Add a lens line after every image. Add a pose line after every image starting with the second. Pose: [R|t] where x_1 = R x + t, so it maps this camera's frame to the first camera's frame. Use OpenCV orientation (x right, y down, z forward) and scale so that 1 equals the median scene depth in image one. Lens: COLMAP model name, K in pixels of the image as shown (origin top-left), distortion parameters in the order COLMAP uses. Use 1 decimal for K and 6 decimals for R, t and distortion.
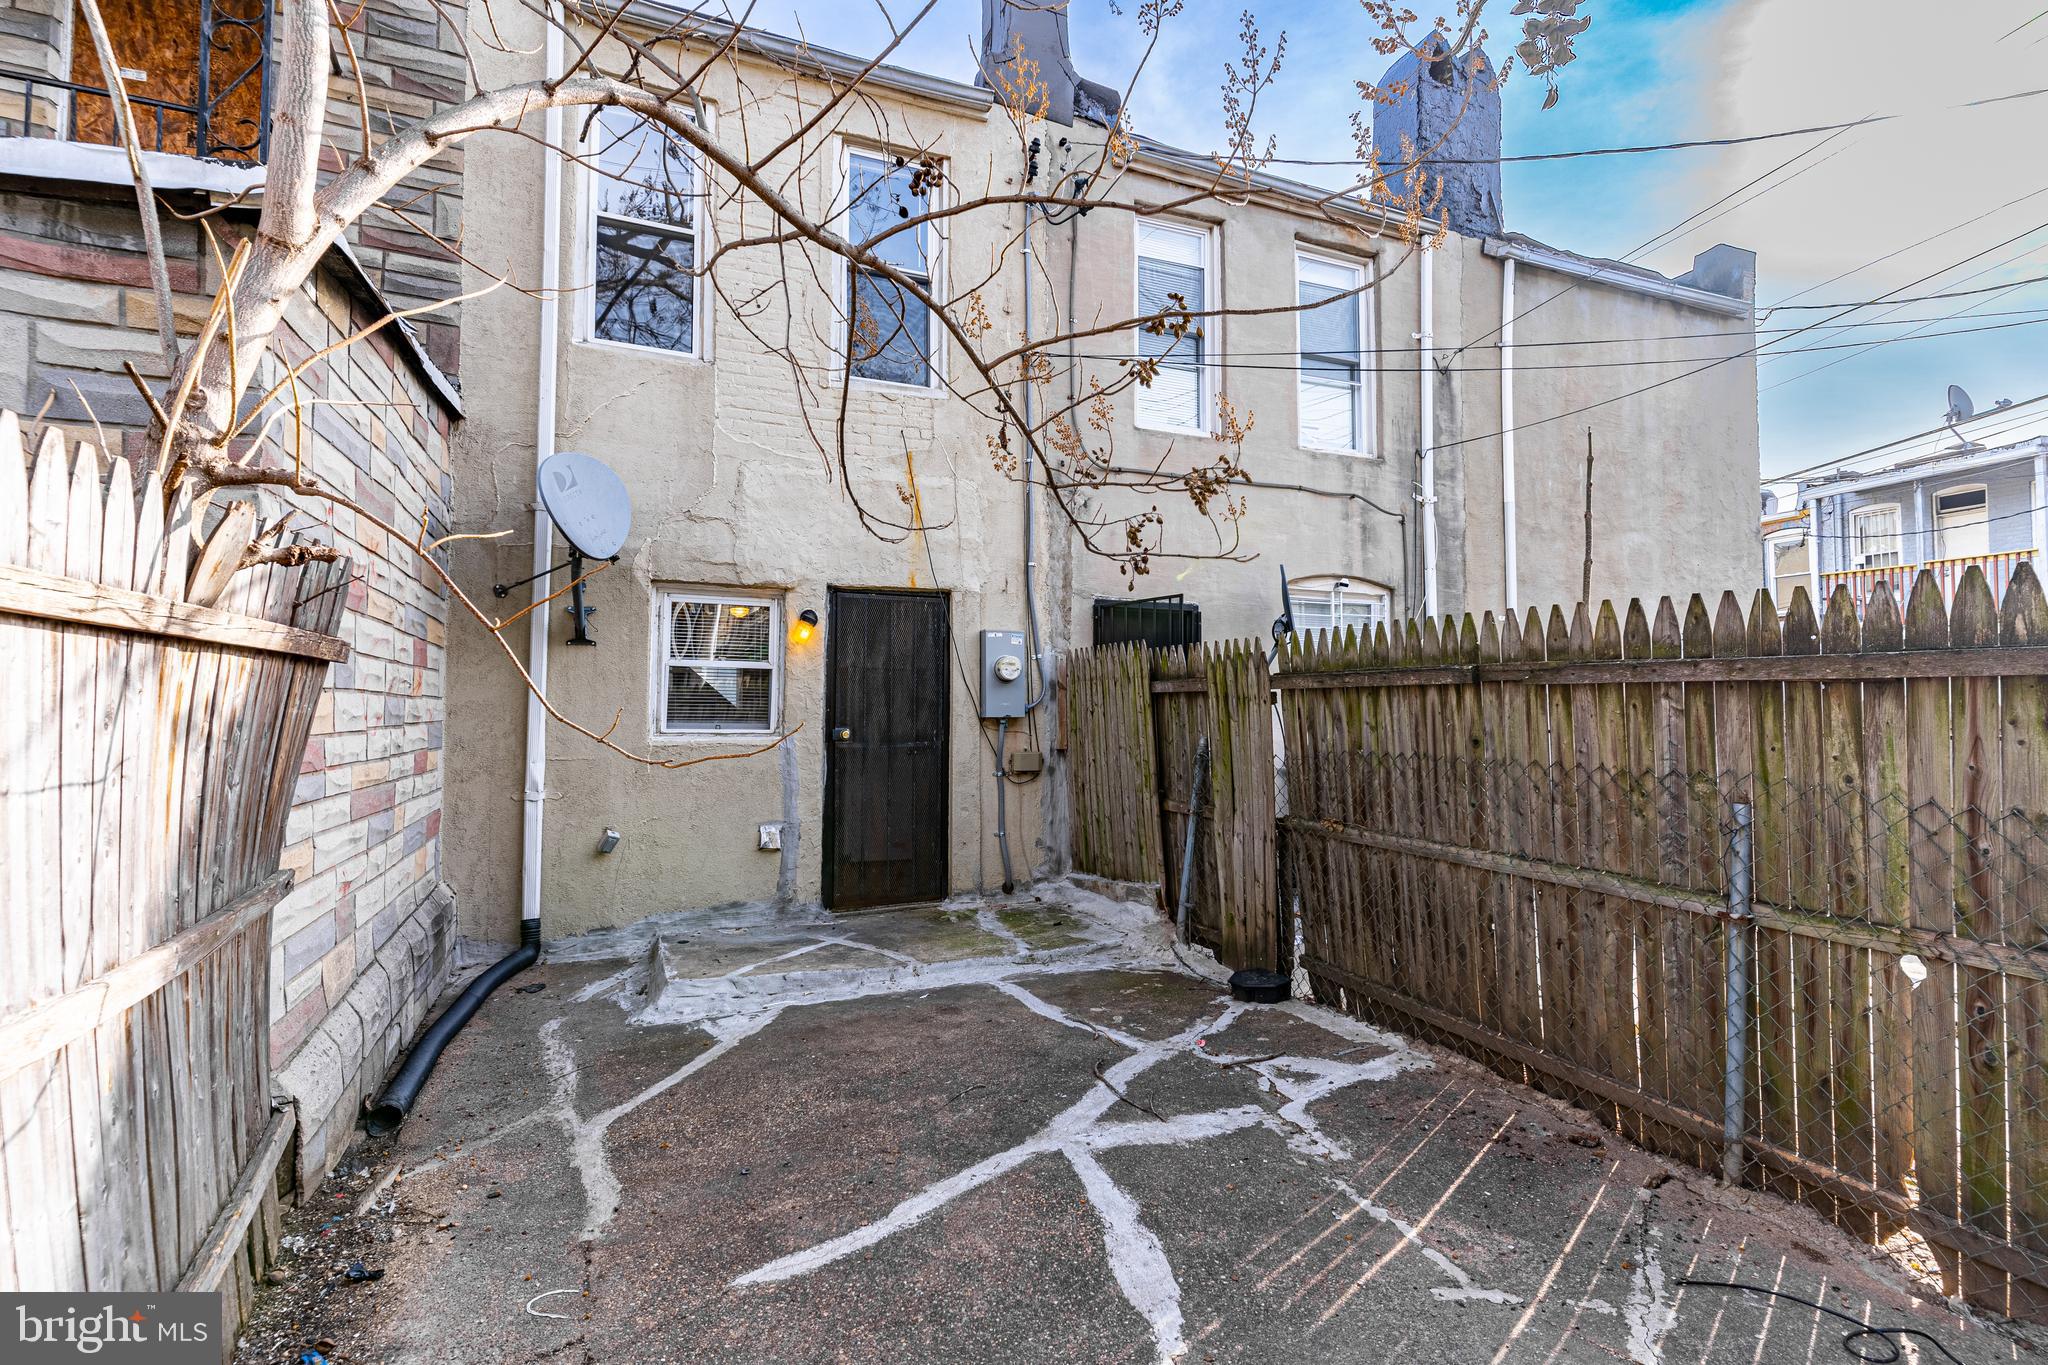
lens RADIAL K [[974.2, 0, 1024.0], [0, 974.2, 682.5], [0, 0, 1]] dist [0.001780, 0.000830]
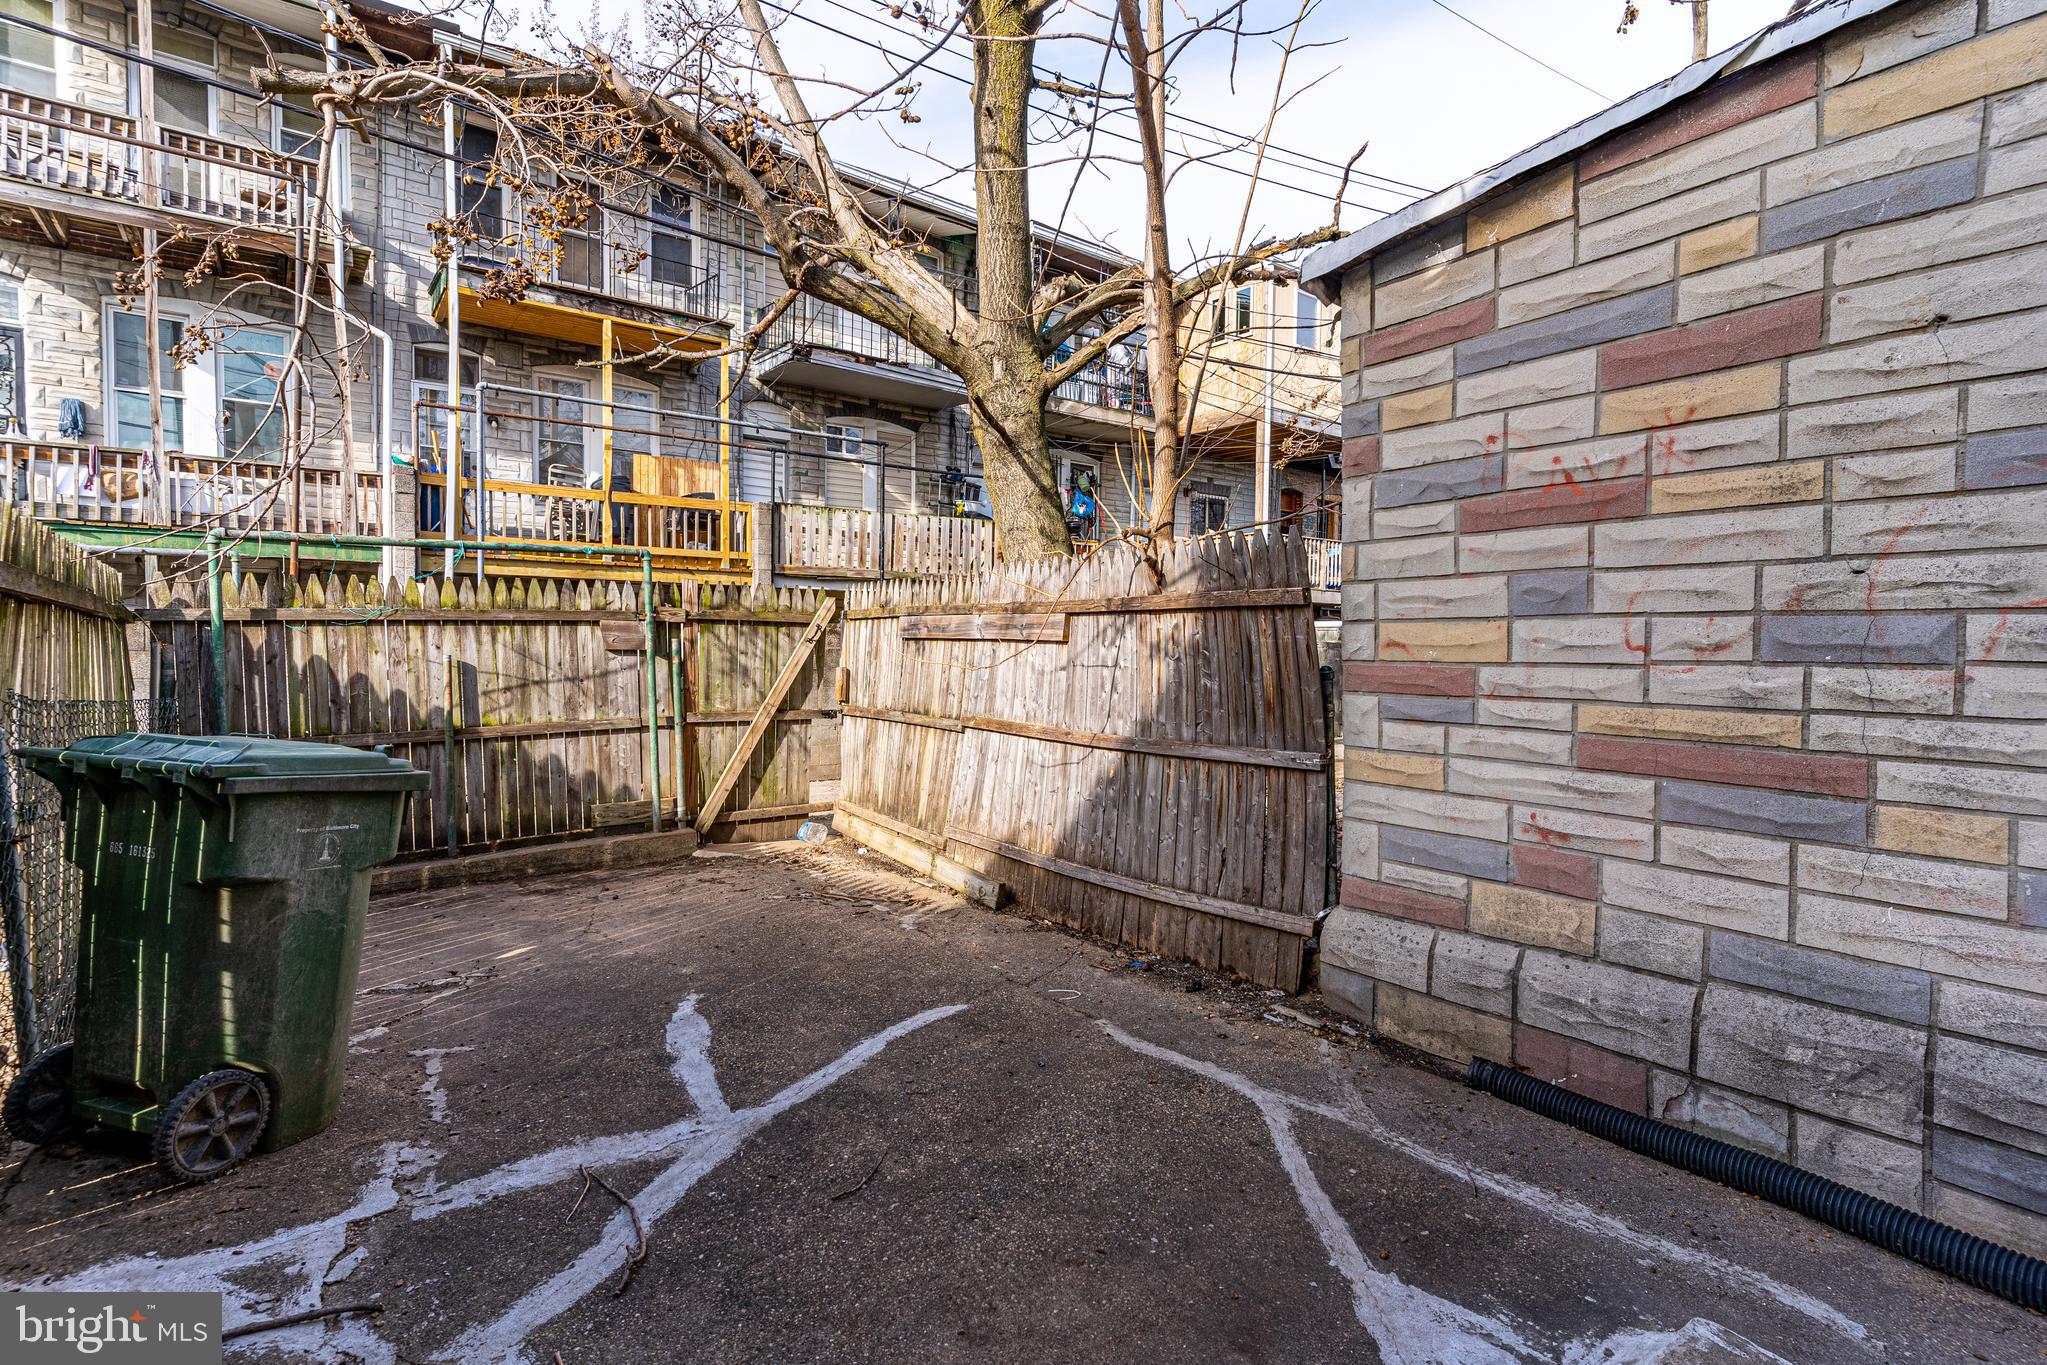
lens RADIAL K [[973.8, 0, 1023.5], [0, 973.8, 682.5], [0, 0, 1]] dist [0.001780, 0.000830]
pose [[-0.969815, 0.002516, -0.243829, -0.005293], [0.001260, 0.999985, 0.005307, 0.066252], [0.243839, 0.004839, -0.969804, 1.829851]]
